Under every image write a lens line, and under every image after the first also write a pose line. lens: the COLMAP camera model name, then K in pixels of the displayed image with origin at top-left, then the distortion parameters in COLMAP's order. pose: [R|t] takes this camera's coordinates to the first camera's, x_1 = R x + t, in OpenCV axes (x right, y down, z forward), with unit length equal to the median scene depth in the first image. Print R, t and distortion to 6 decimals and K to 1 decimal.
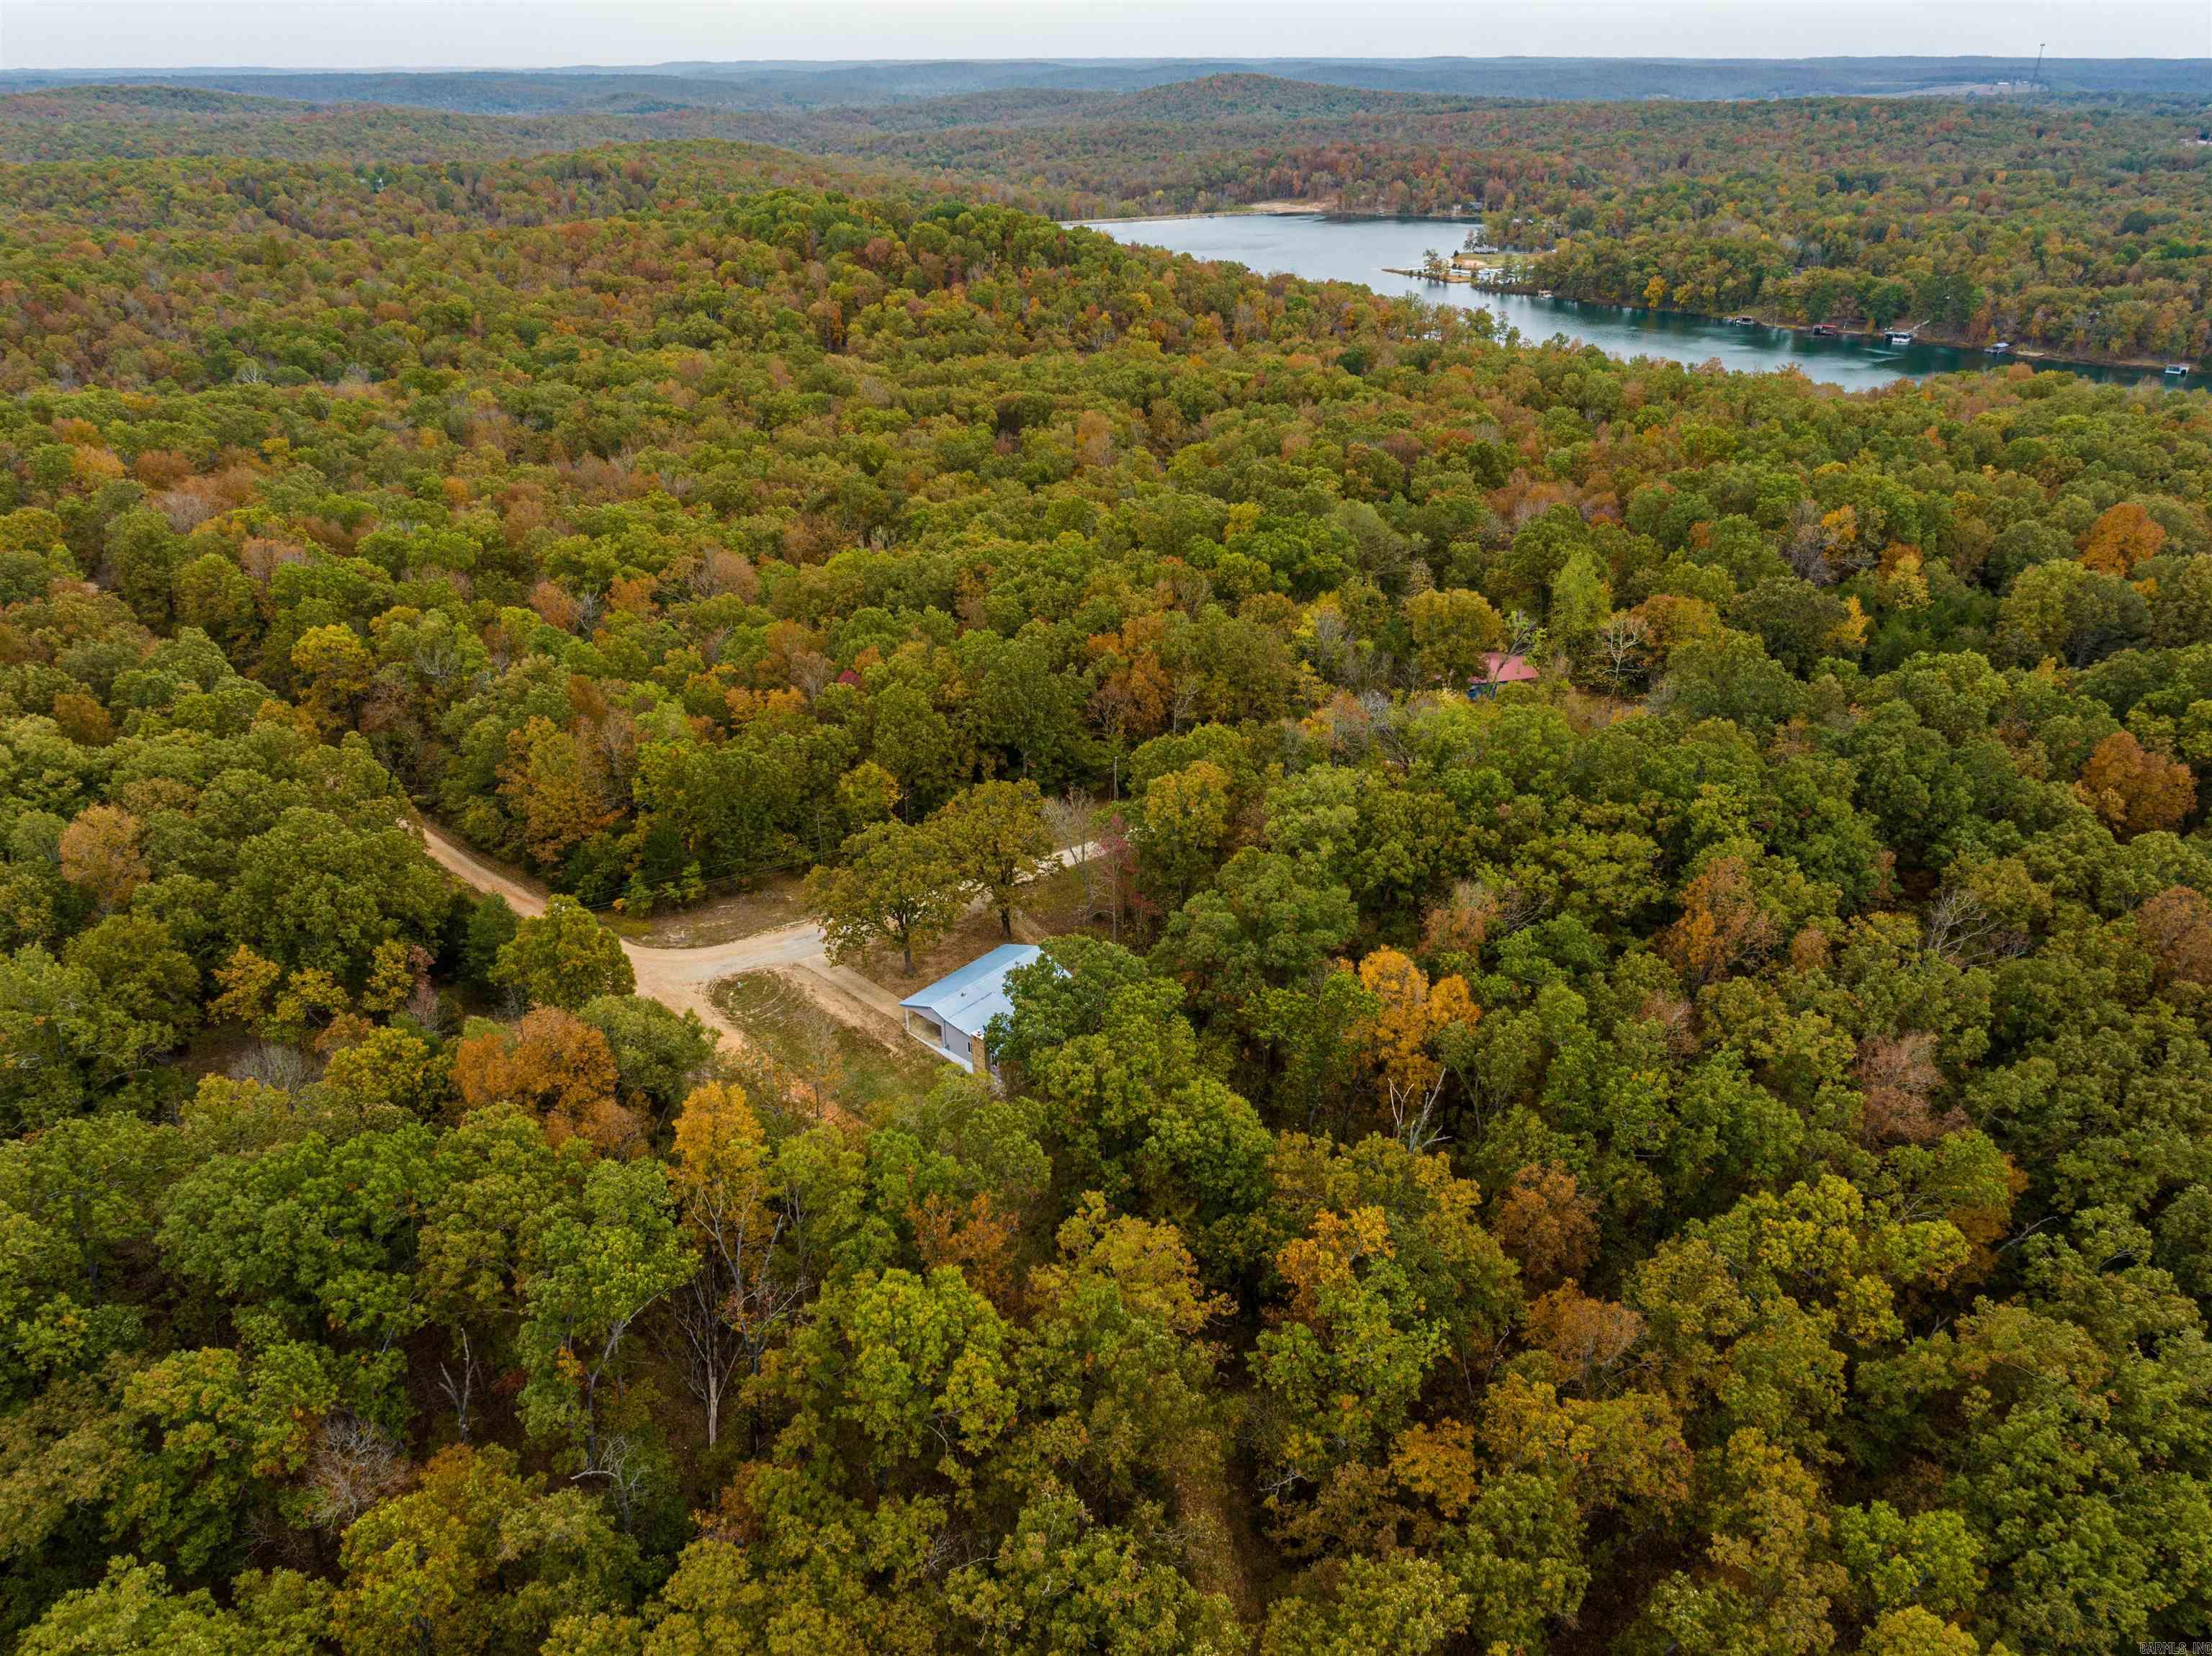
lens RADIAL K [[1552.5, 0, 1112.1], [0, 1552.5, 817.1], [0, 0, 1]] dist [-0.044869, 0.033503]
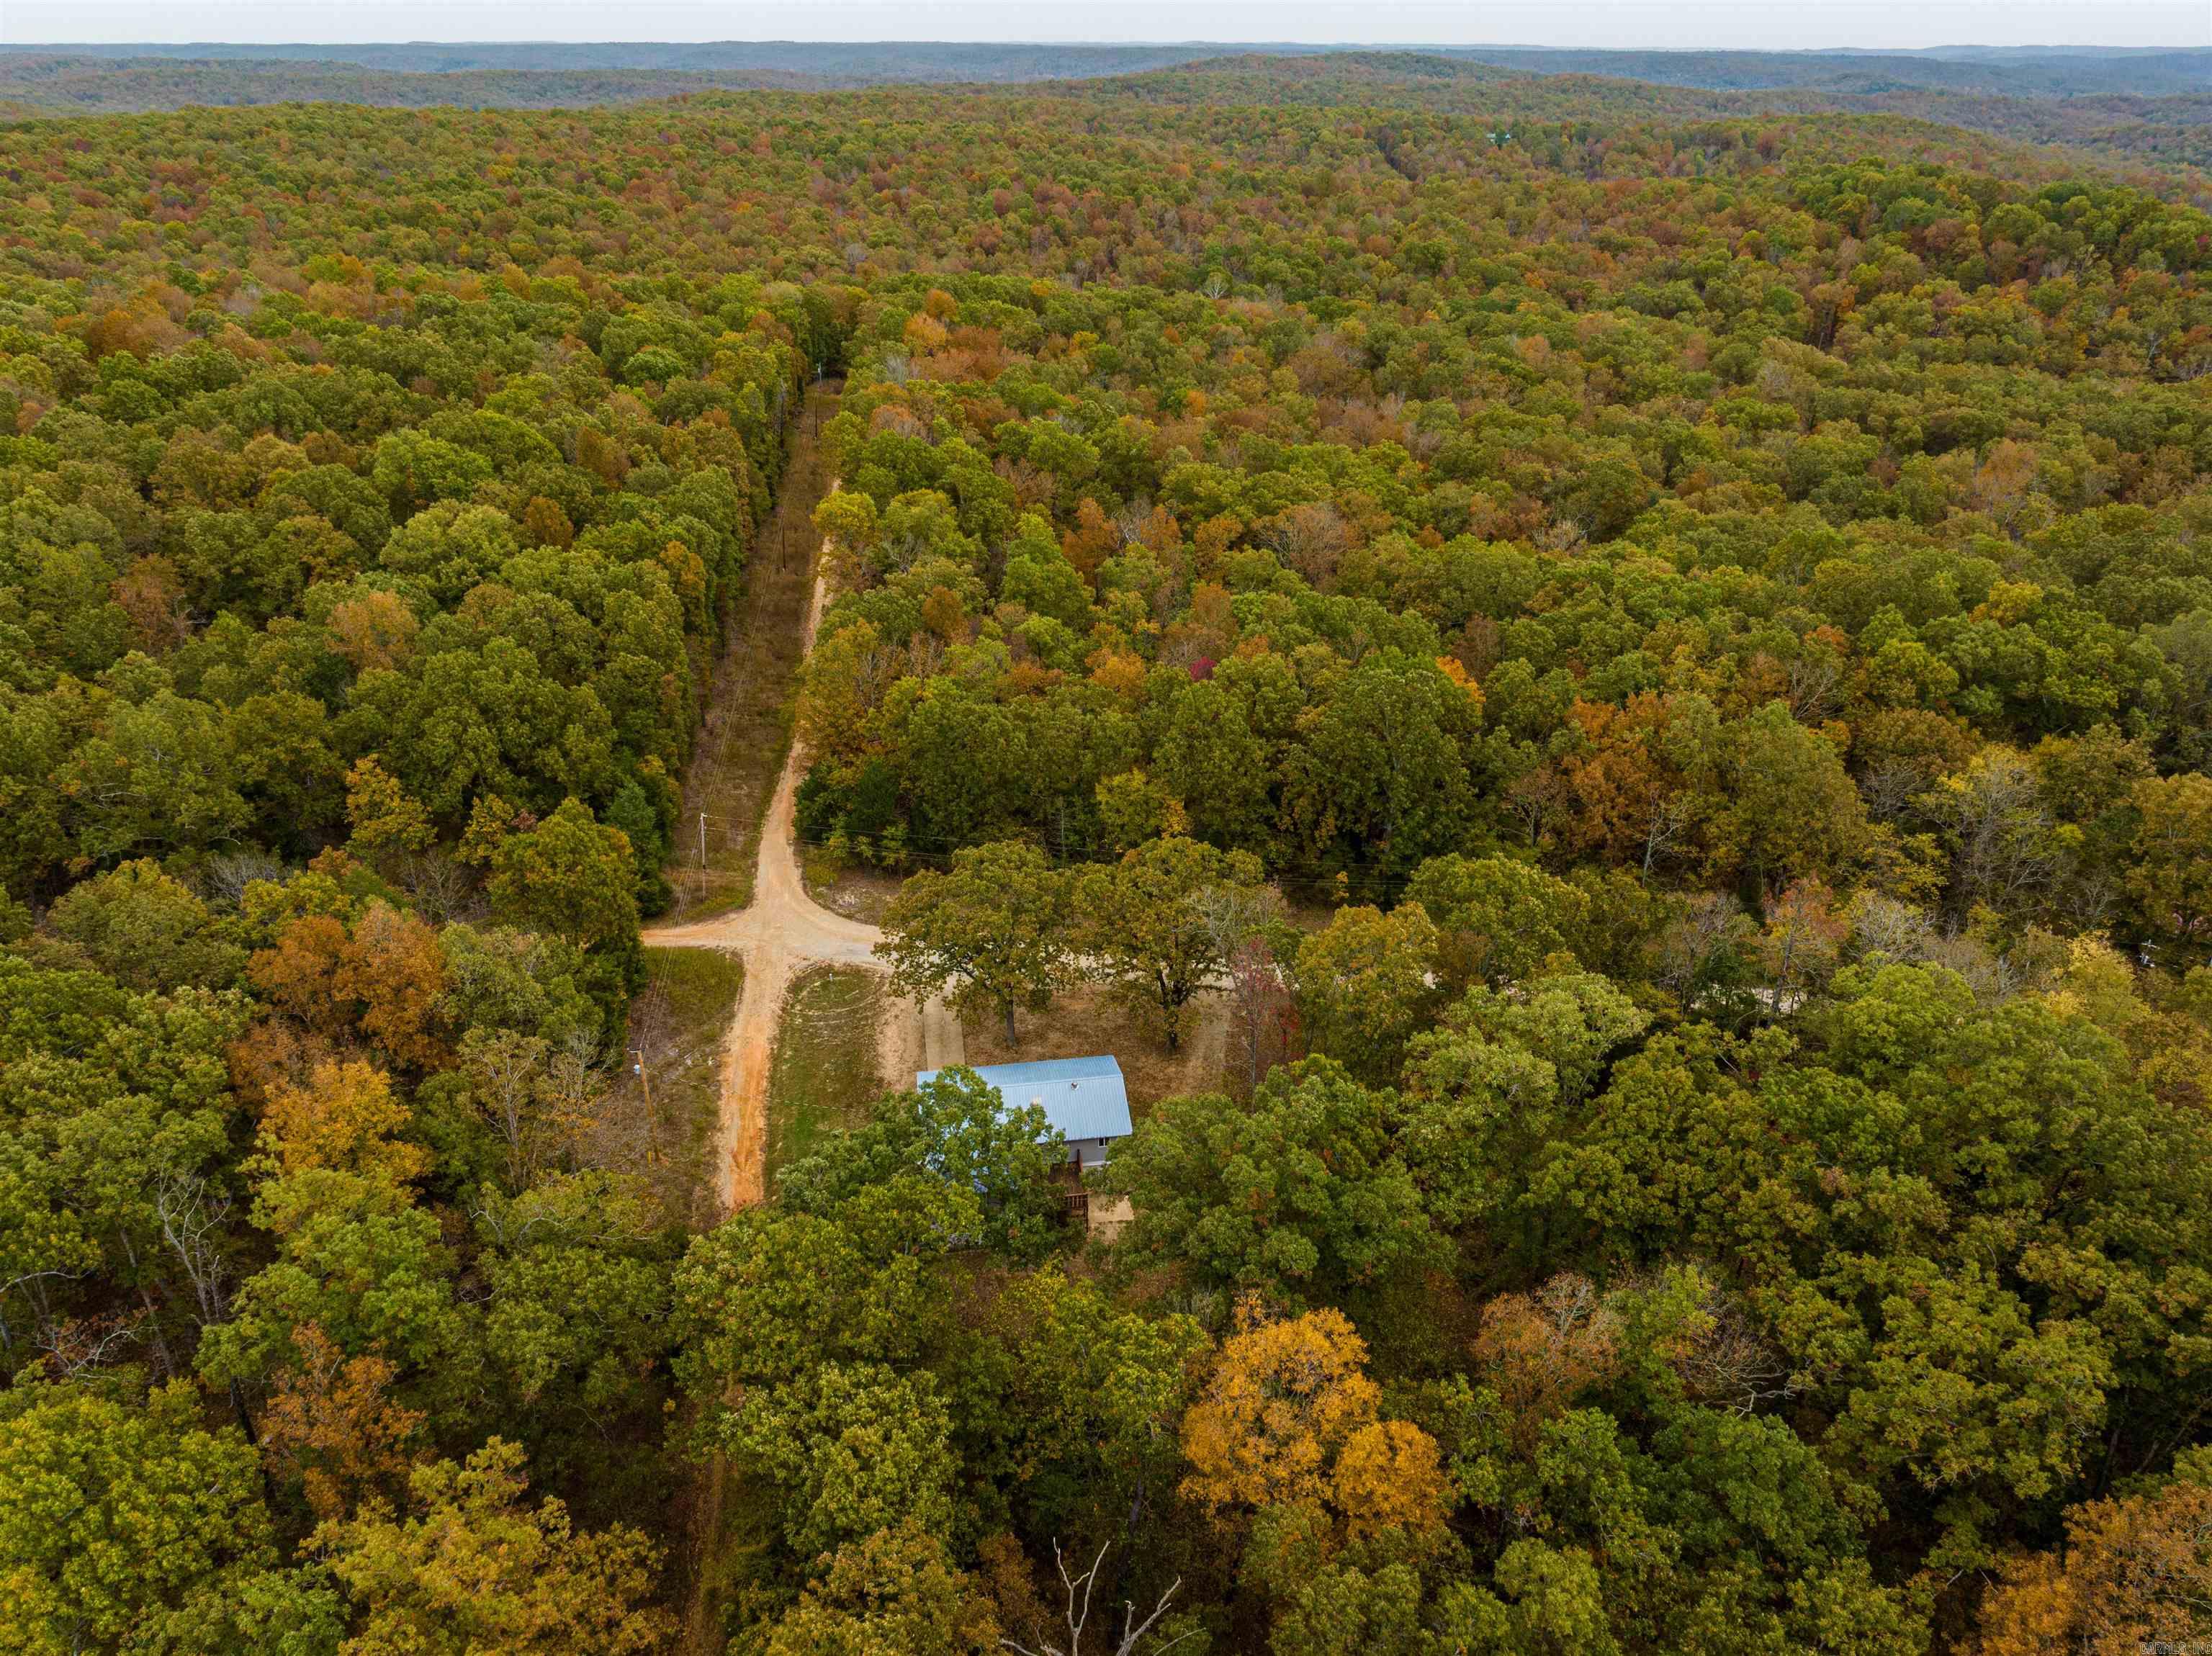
lens RADIAL K [[1552.5, 0, 1112.1], [0, 1552.5, 817.1], [0, 0, 1]] dist [-0.044869, 0.033503]
pose [[0.759979, 0.294007, -0.579648, 0.294001], [-0.288743, 0.951724, 0.104157, -0.091950], [0.582288, 0.088212, 0.808183, 0.372683]]
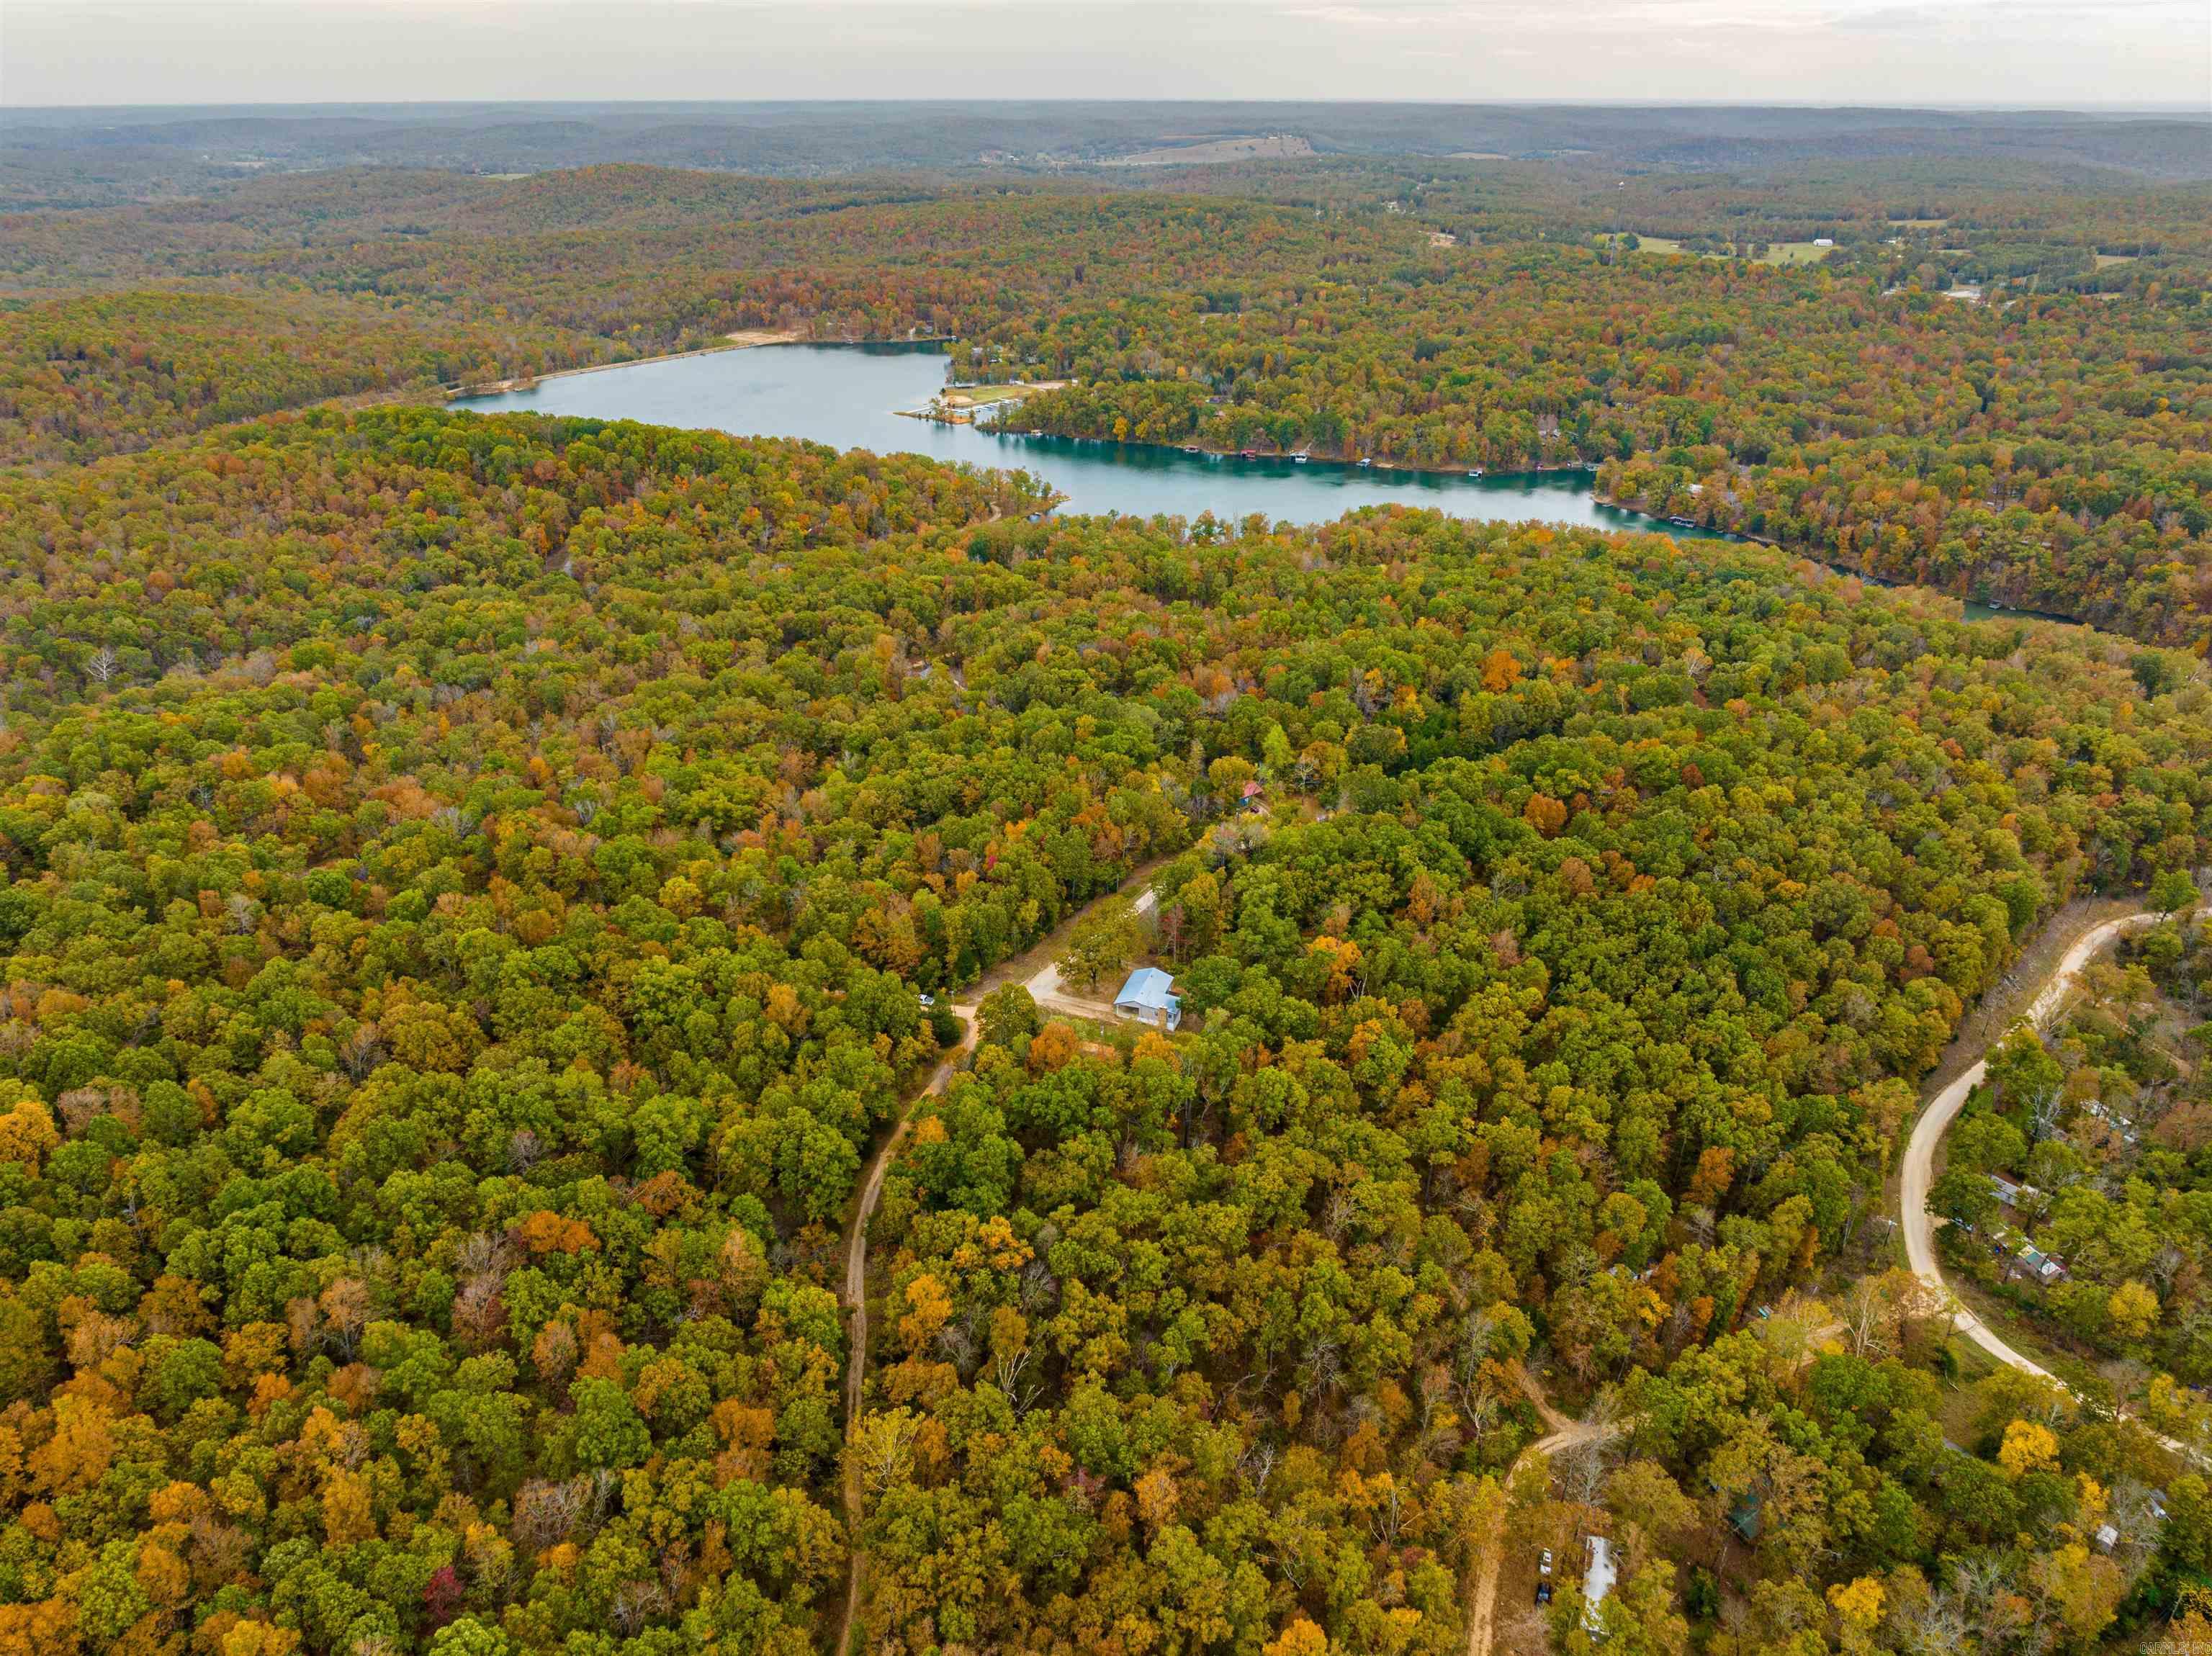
lens RADIAL K [[1552.0, 0, 1113.8], [0, 1552.0, 820.3], [0, 0, 1]] dist [-0.028309, -0.000405]
pose [[0.921763, -0.163255, 0.351711, -0.775357], [0.168501, 0.985574, 0.015869, -0.156098], [-0.349227, 0.044636, 0.935974, -0.988916]]
